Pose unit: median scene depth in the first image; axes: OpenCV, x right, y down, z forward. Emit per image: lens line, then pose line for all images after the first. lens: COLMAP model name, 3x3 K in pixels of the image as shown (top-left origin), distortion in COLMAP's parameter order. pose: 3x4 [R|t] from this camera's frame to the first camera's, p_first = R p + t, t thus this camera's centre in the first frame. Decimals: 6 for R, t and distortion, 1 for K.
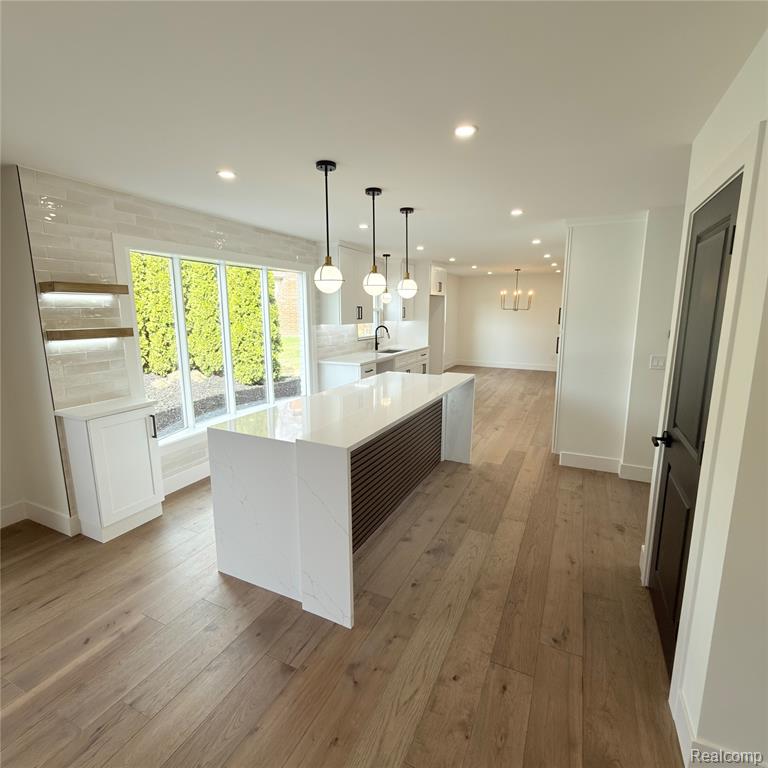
lens RADIAL K [[406.5, 0, 384.7], [0, 406.5, 383.9], [0, 0, 1]] dist [-0.000158, -0.000939]
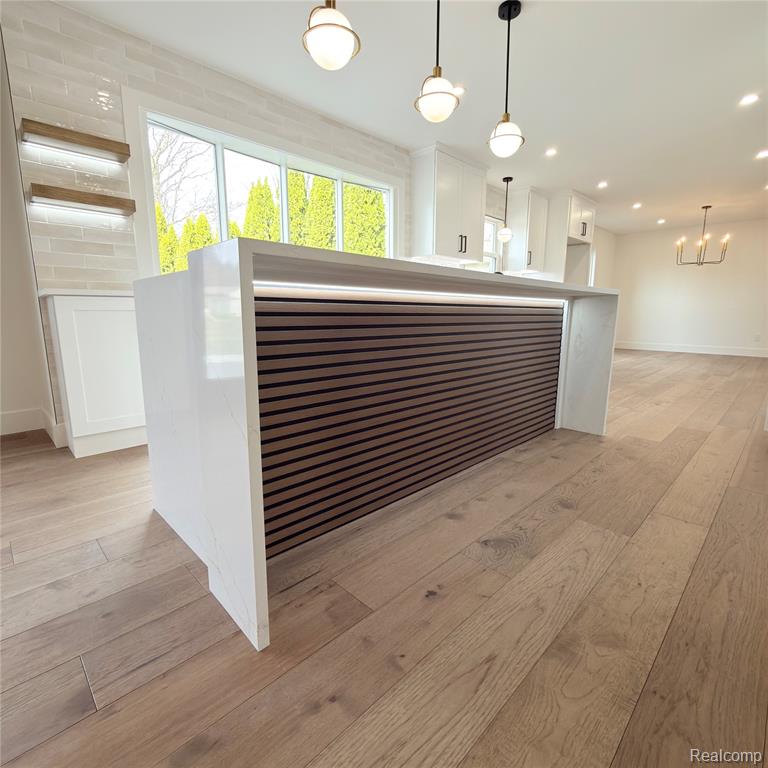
lens RADIAL K [[406.5, 0, 384.7], [0, 406.5, 383.9], [0, 0, 1]] dist [-0.000158, -0.000939]
pose [[0.942546, 0.057197, -0.329144, 0.130125], [-0.060370, 0.998176, 0.000581, 0.191675], [0.328577, 0.019322, 0.944280, 0.402810]]
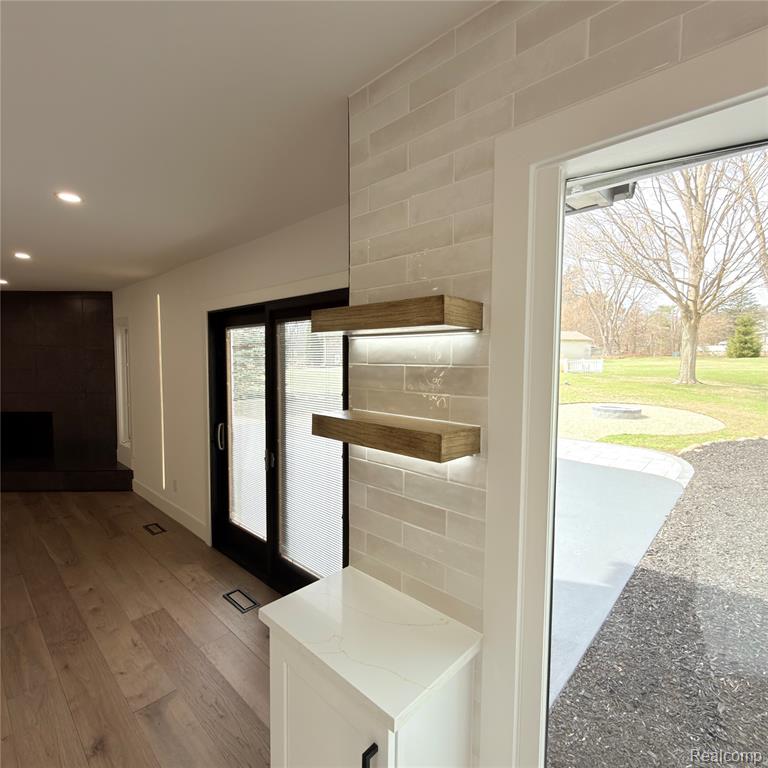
lens RADIAL K [[406.5, 0, 384.7], [0, 406.5, 383.9], [0, 0, 1]] dist [-0.000158, -0.000939]
pose [[-0.293989, 0.053356, -0.954318, -0.320419], [-0.177656, 0.977992, 0.109409, -0.196210], [0.939153, 0.201706, -0.278040, 1.020551]]
